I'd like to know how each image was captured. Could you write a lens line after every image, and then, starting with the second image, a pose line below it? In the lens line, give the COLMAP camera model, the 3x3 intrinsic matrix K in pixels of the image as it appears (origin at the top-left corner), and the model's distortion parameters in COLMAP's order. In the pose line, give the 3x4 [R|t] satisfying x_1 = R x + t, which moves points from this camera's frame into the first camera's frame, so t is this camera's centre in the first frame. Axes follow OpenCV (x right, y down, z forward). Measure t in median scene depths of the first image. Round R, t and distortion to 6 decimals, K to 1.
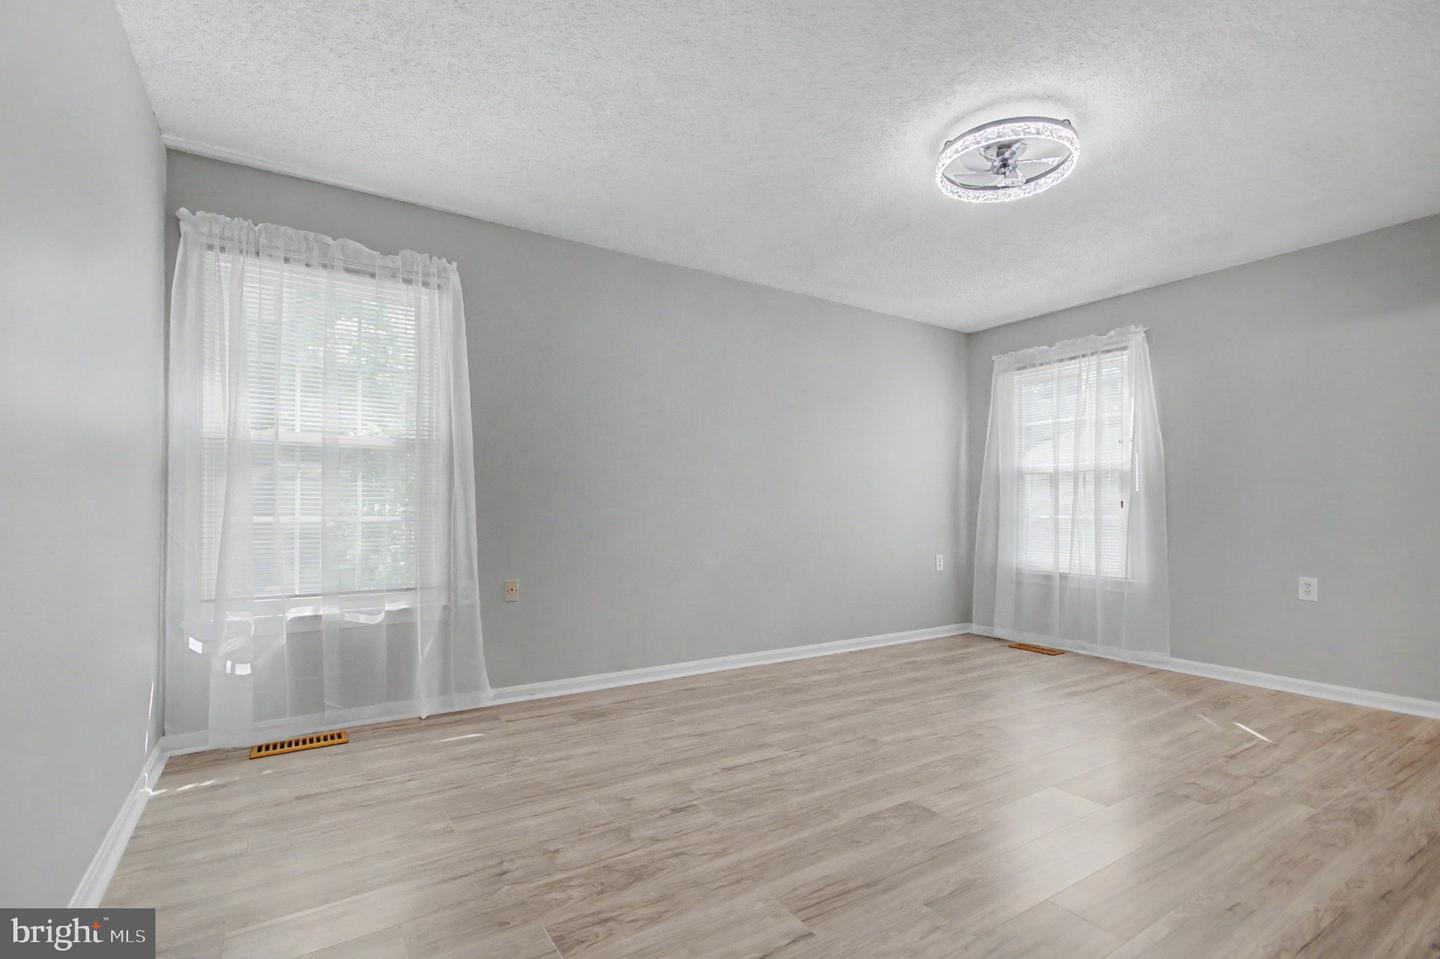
lens RADIAL K [[663.7, 0, 723.0], [0, 663.7, 503.6], [0, 0, 1]] dist [-0.000669, 0.000018]
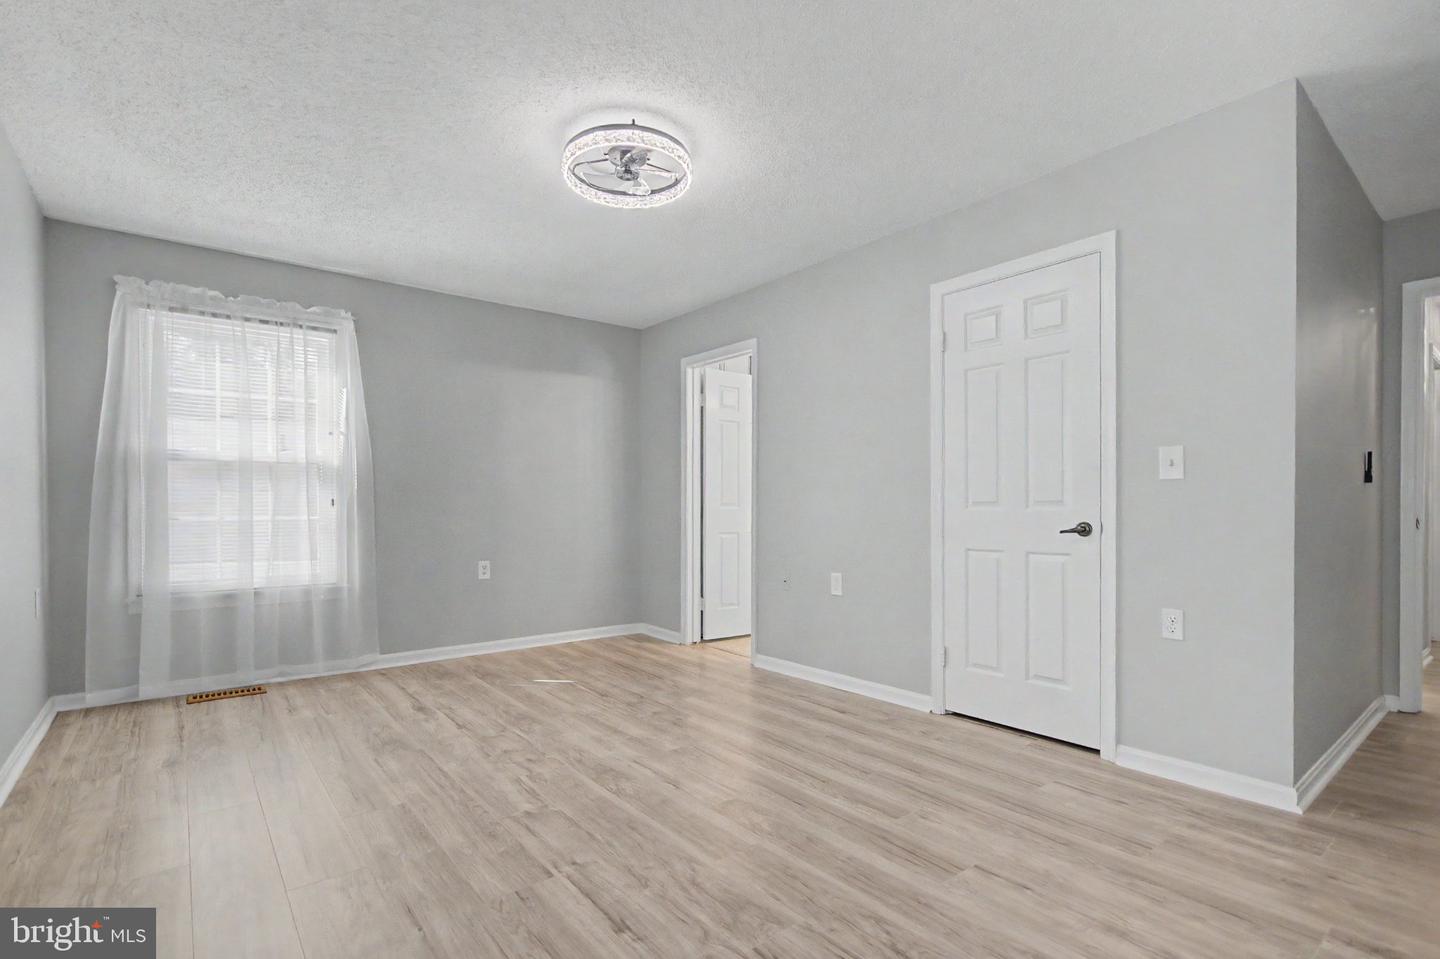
lens RADIAL K [[669.0, 0, 714.7], [0, 669.0, 512.0], [0, 0, 1]] dist [-0.000819, -0.000031]
pose [[-0.089900, -0.010165, 0.995899, -0.526946], [-0.007276, 0.999928, 0.009549, 0.001390], [-0.995924, -0.006388, -0.089968, 0.818171]]
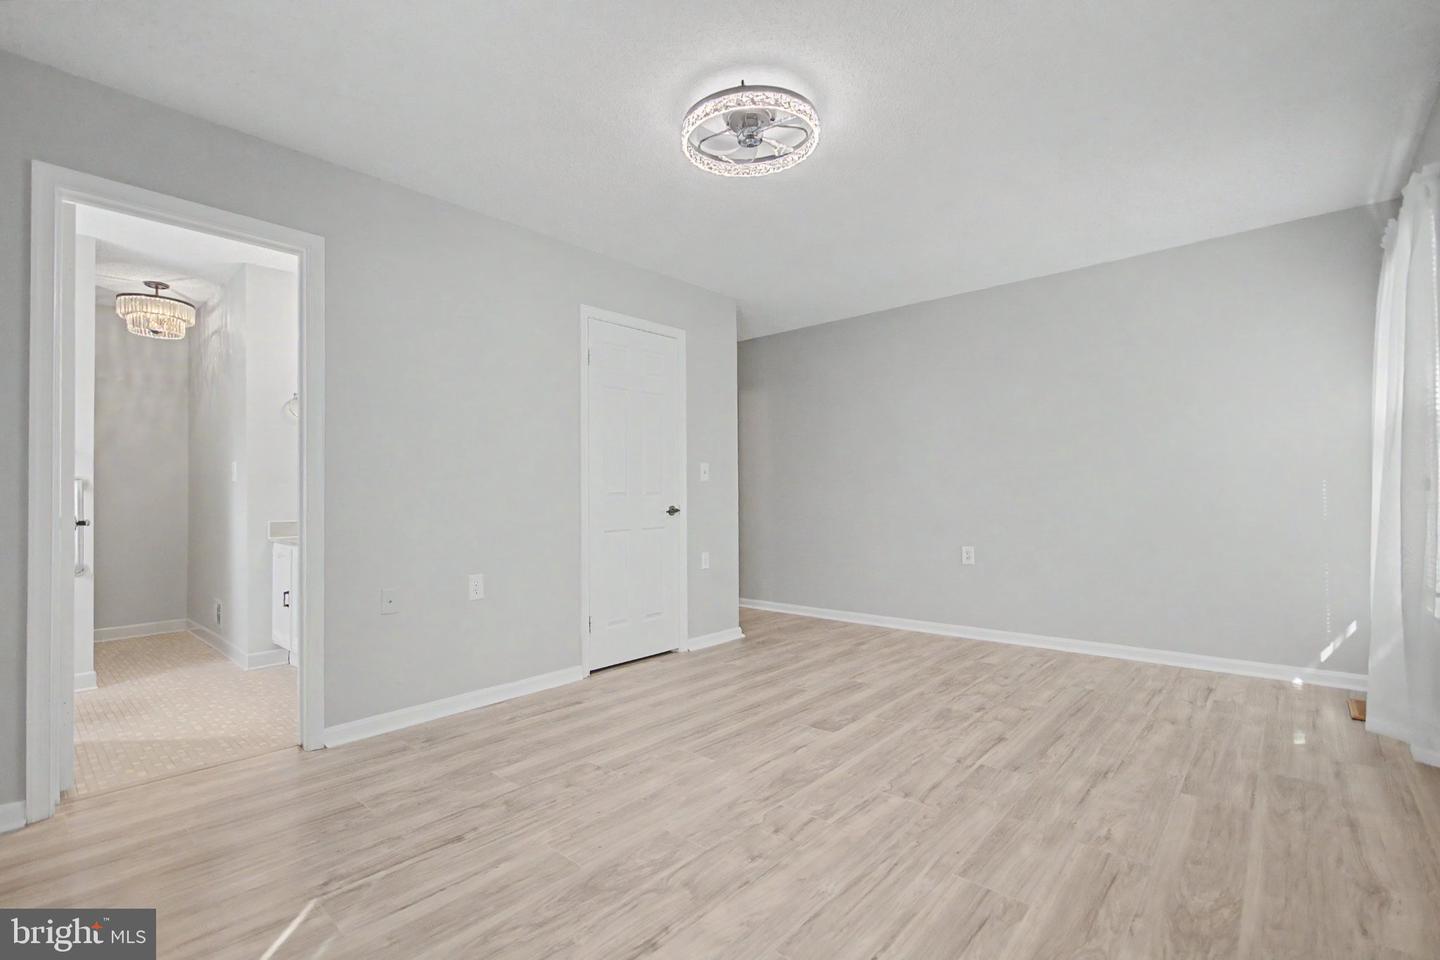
lens RADIAL K [[652.2, 0, 711.4], [0, 652.2, 489.1], [0, 0, 1]] dist [-0.001260, 0.000056]
pose [[-0.967358, 0.002321, -0.253402, 0.611802], [0.007372, 0.999793, -0.018984, 0.011187], [0.253305, -0.020232, -0.967175, 1.607549]]
